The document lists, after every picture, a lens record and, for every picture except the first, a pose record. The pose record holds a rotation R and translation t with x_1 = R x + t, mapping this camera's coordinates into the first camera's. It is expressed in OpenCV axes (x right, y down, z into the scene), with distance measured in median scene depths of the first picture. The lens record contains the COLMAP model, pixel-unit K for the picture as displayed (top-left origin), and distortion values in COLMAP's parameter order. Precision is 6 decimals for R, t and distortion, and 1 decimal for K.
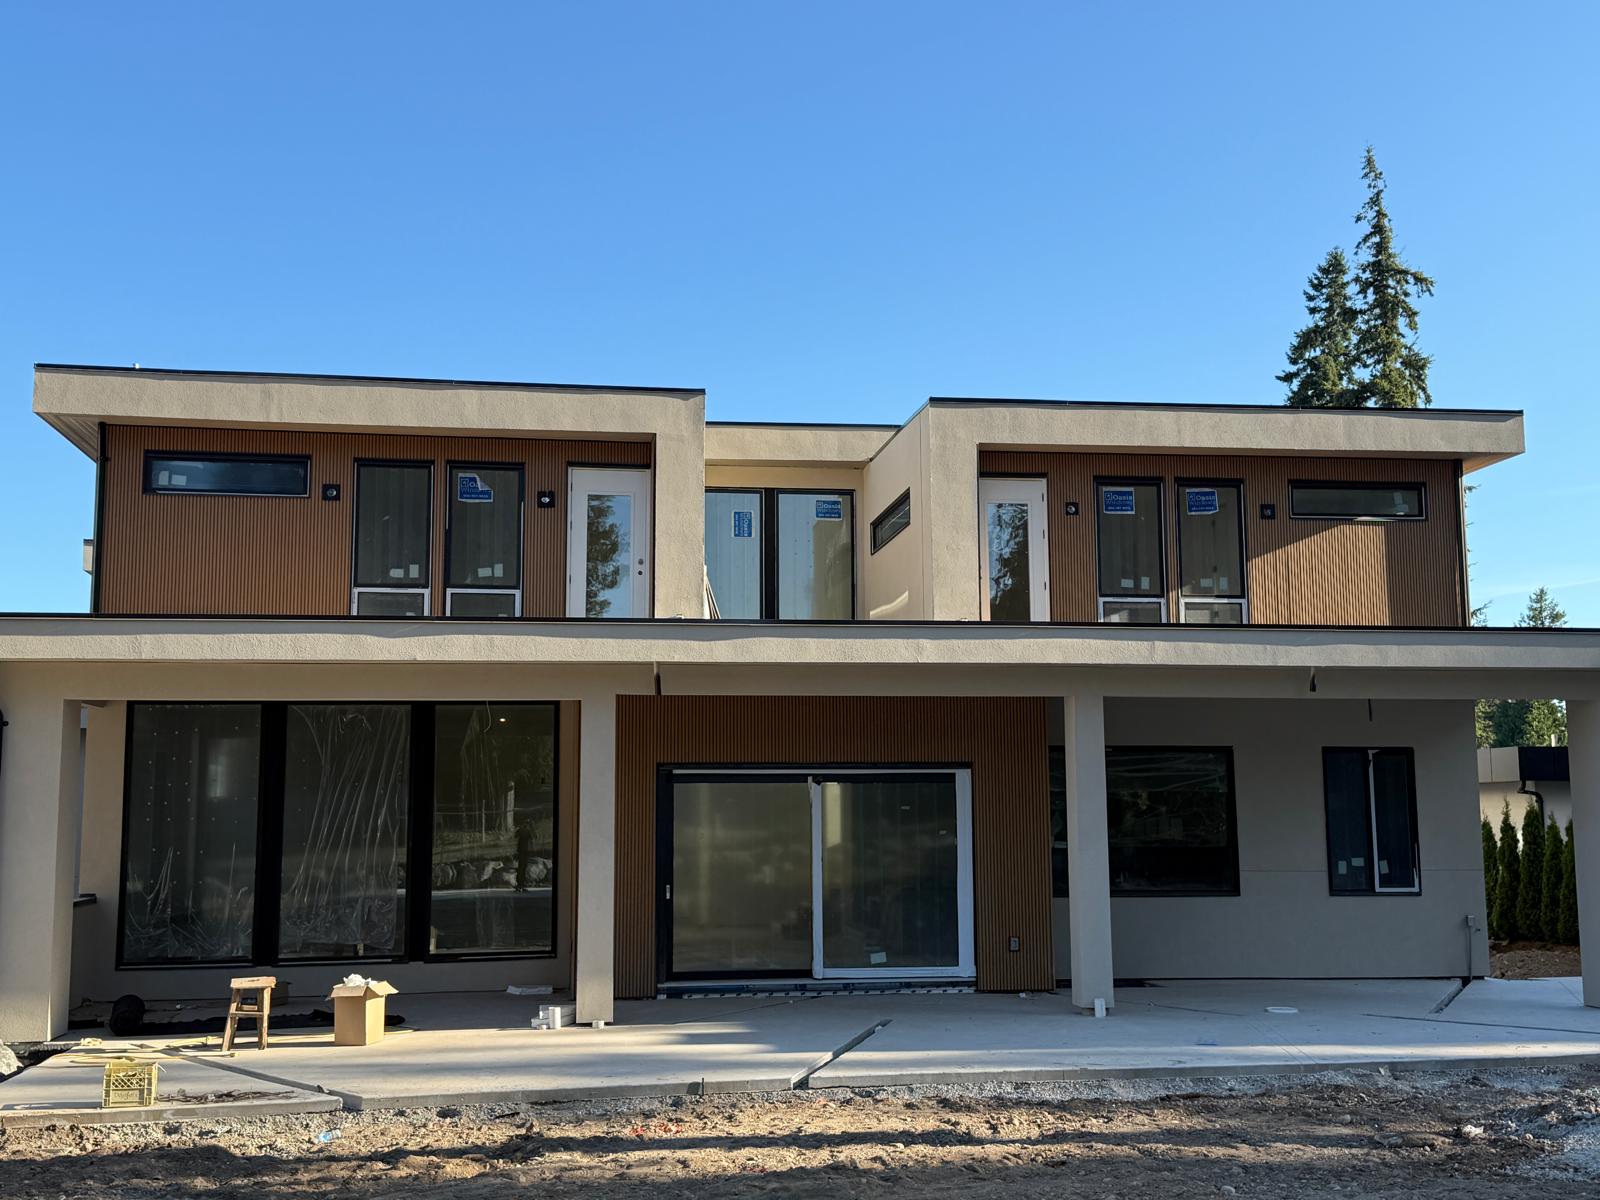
lens RADIAL K [[1698.2, 0, 801.4], [0, 1698.2, 602.3], [0, 0, 1]] dist [0.115478, 0.000000]
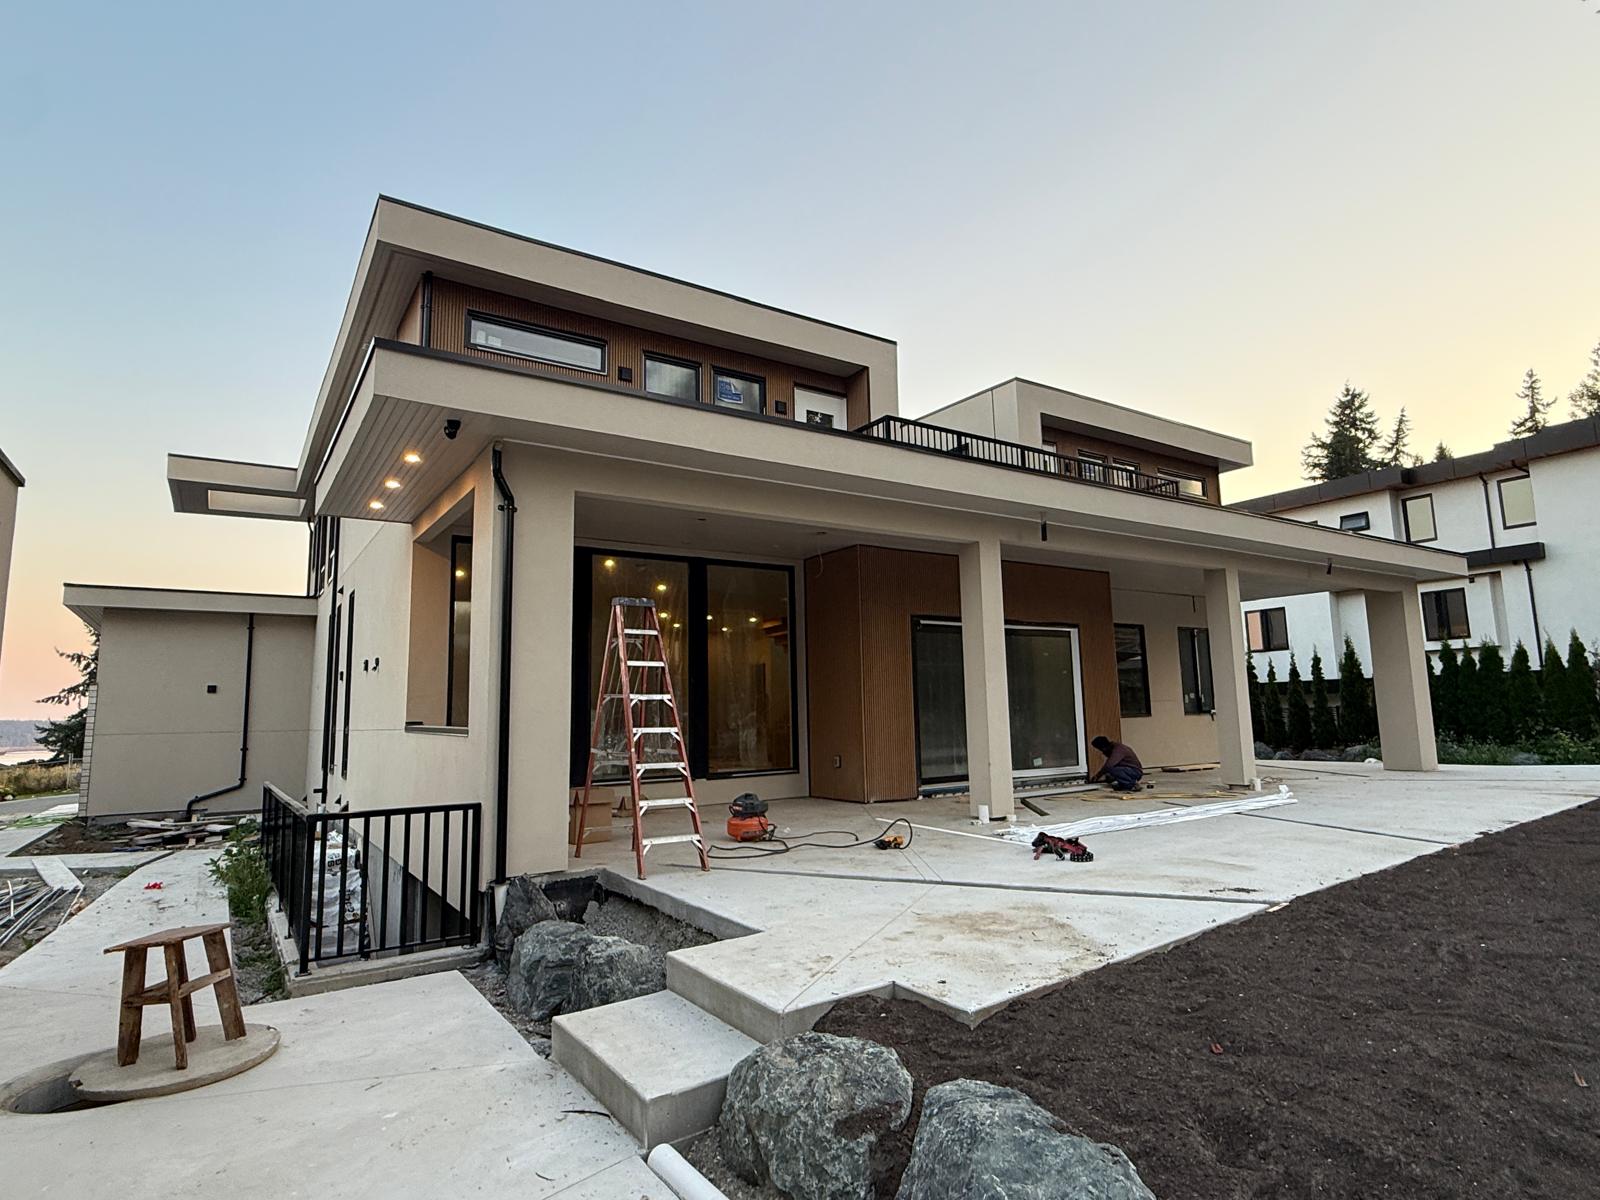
lens RADIAL K [[857.3, 0, 794.0], [0, 857.3, 593.6], [0, 0, 1]] dist [0.001774, -0.000150]
pose [[0.904385, 0.044608, 0.424380, -0.455378], [-0.037617, 0.998983, -0.024841, 0.102704], [-0.425057, 0.006502, 0.905143, 0.481199]]
